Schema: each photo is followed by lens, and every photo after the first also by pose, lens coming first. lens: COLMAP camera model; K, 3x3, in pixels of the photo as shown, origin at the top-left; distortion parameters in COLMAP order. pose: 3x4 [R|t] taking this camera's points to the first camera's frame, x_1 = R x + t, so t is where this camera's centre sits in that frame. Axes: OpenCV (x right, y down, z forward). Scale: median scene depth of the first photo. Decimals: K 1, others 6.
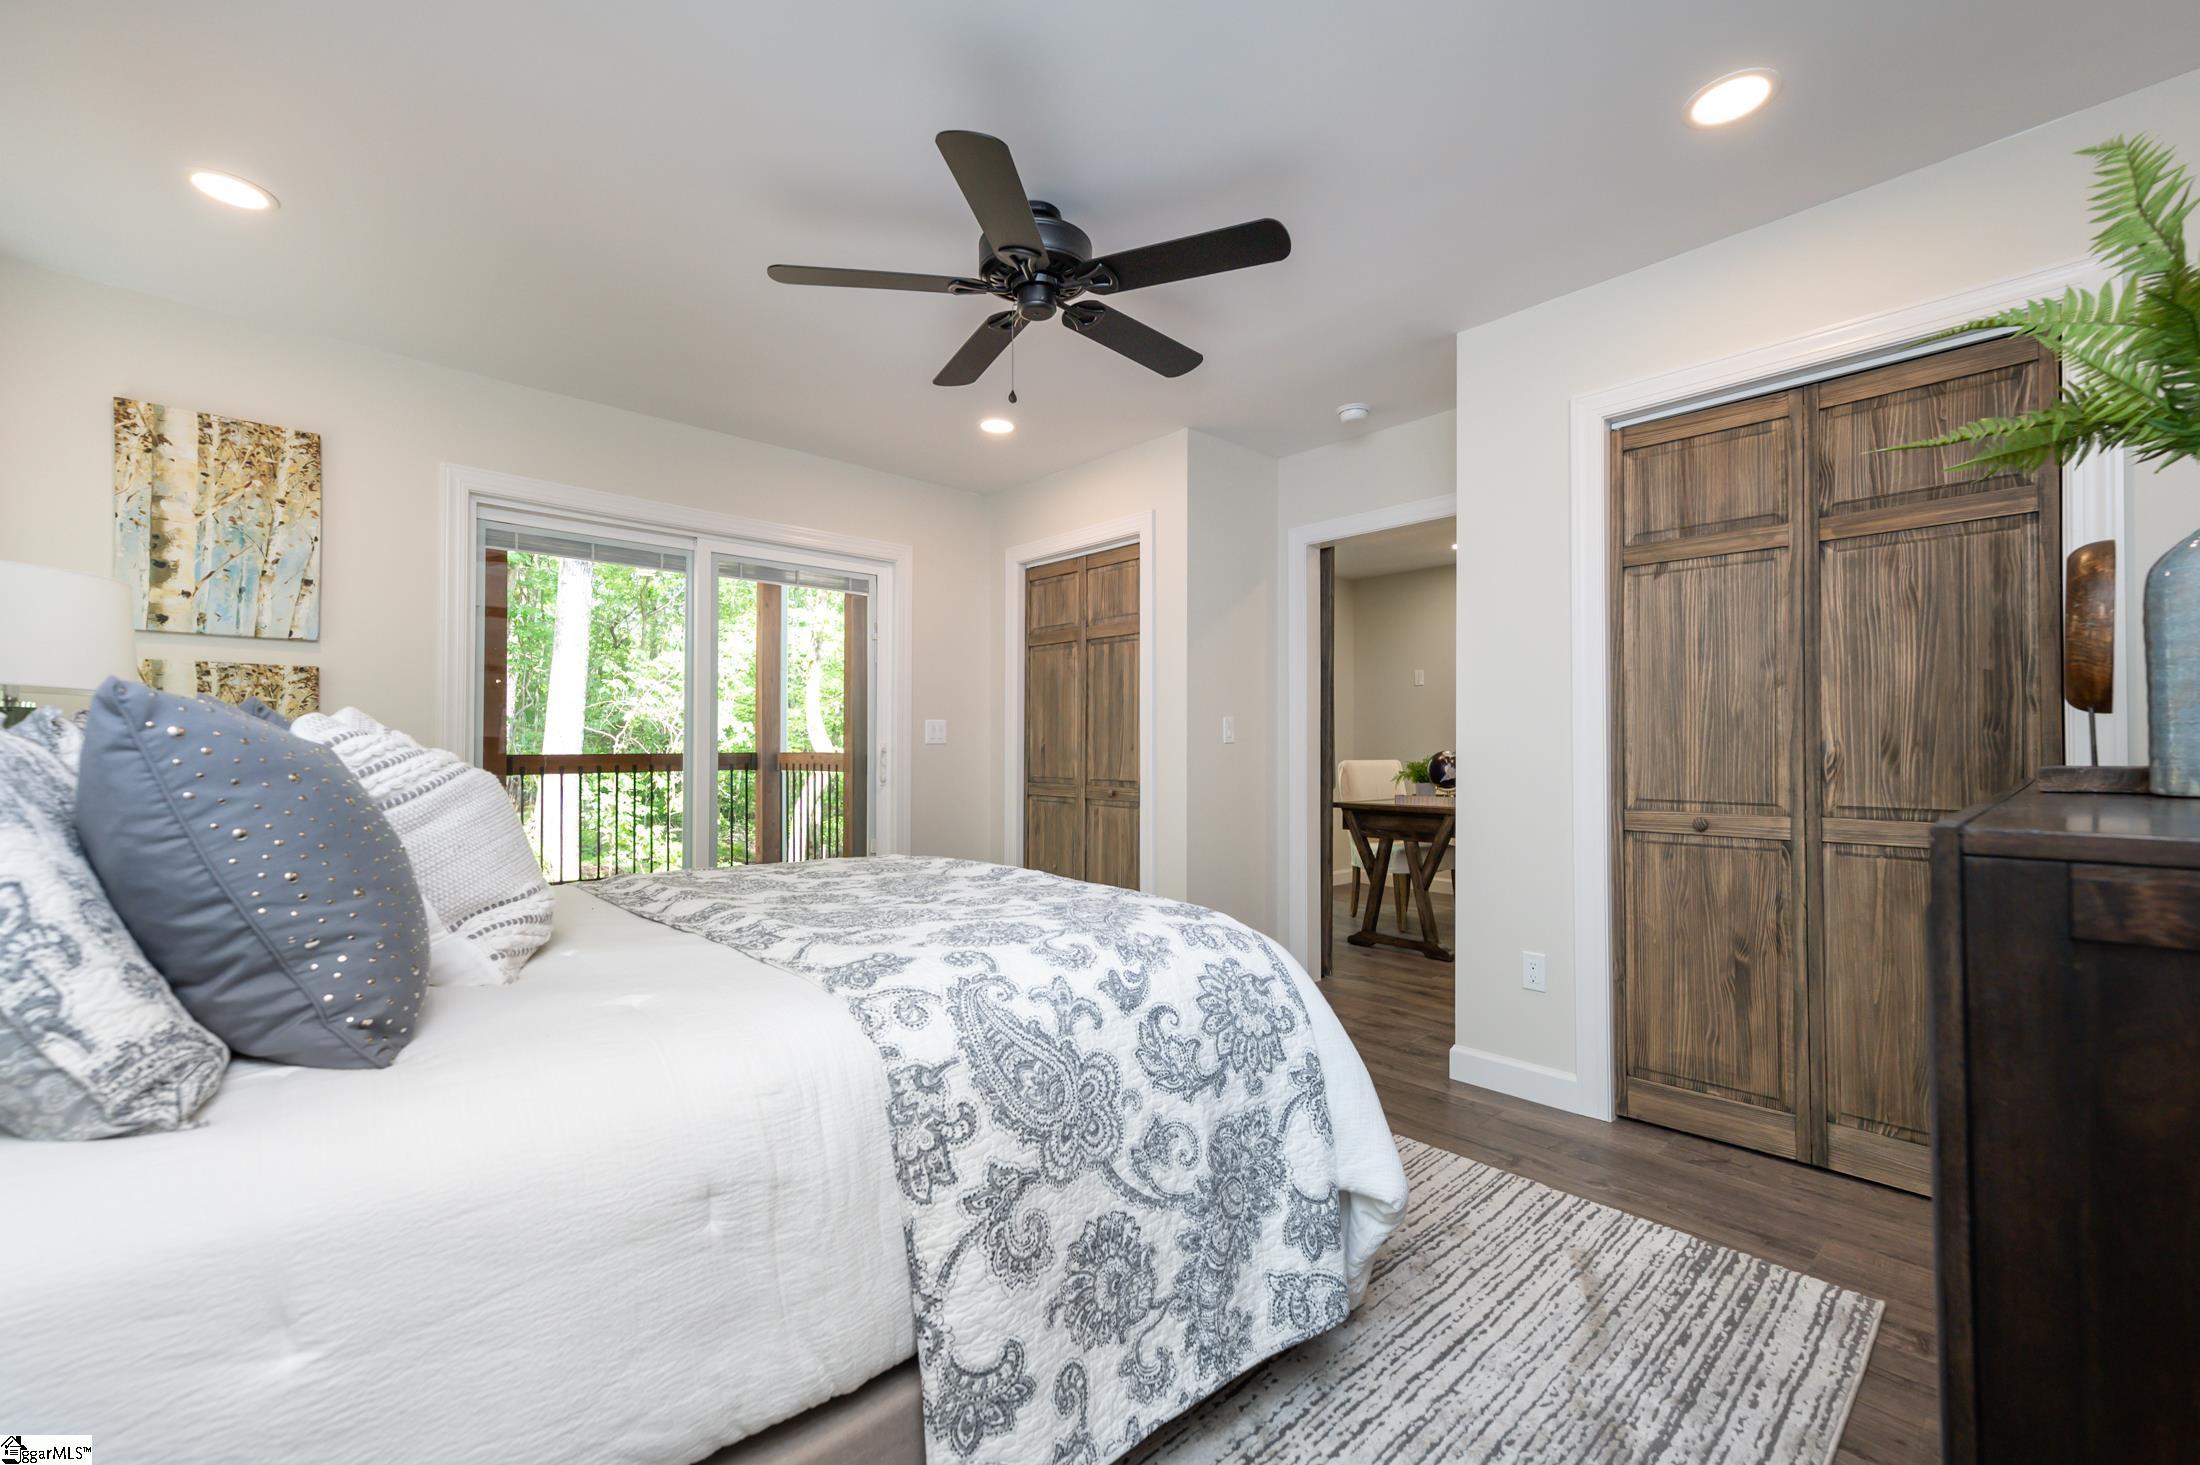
lens RADIAL K [[923.3, 0, 1100.0], [0, 923.3, 732.5], [0, 0, 1]] dist [0.022437, -0.000103]
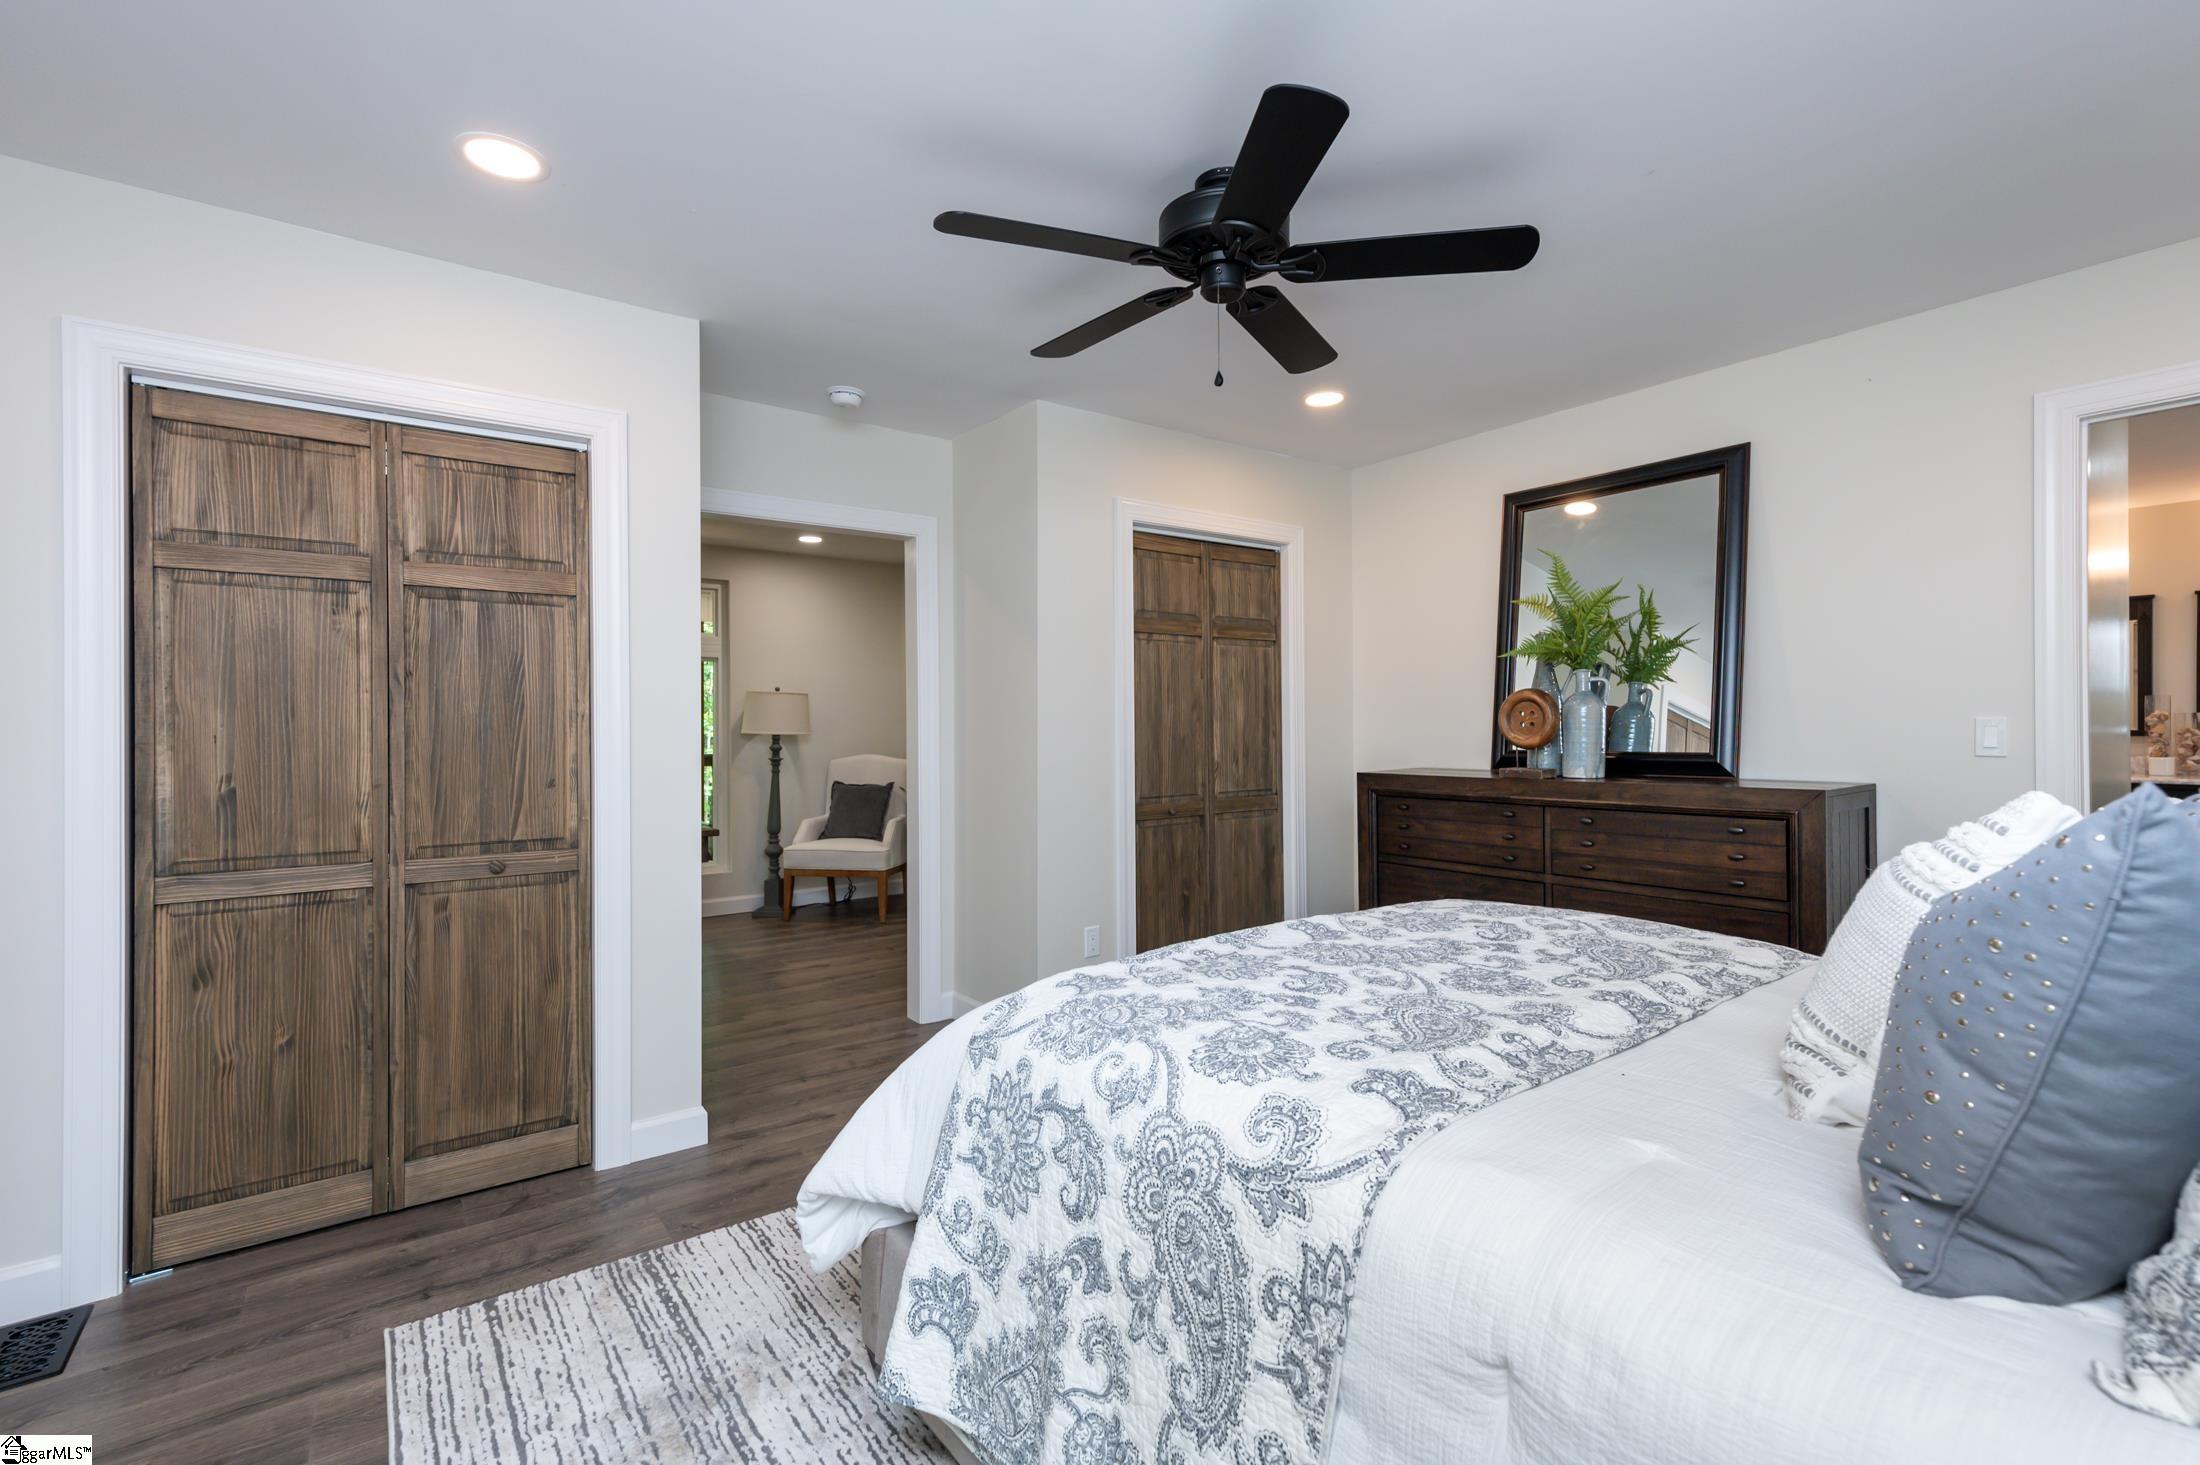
lens RADIAL K [[965.0, 0, 1100.0], [0, 965.0, 732.5], [0, 0, 1]] dist [0.000692, -0.000039]
pose [[0.104632, -0.004356, 0.994501, -0.899505], [-0.003810, 0.999981, 0.004781, -0.034619], [-0.994504, -0.004289, 0.104613, 0.930167]]
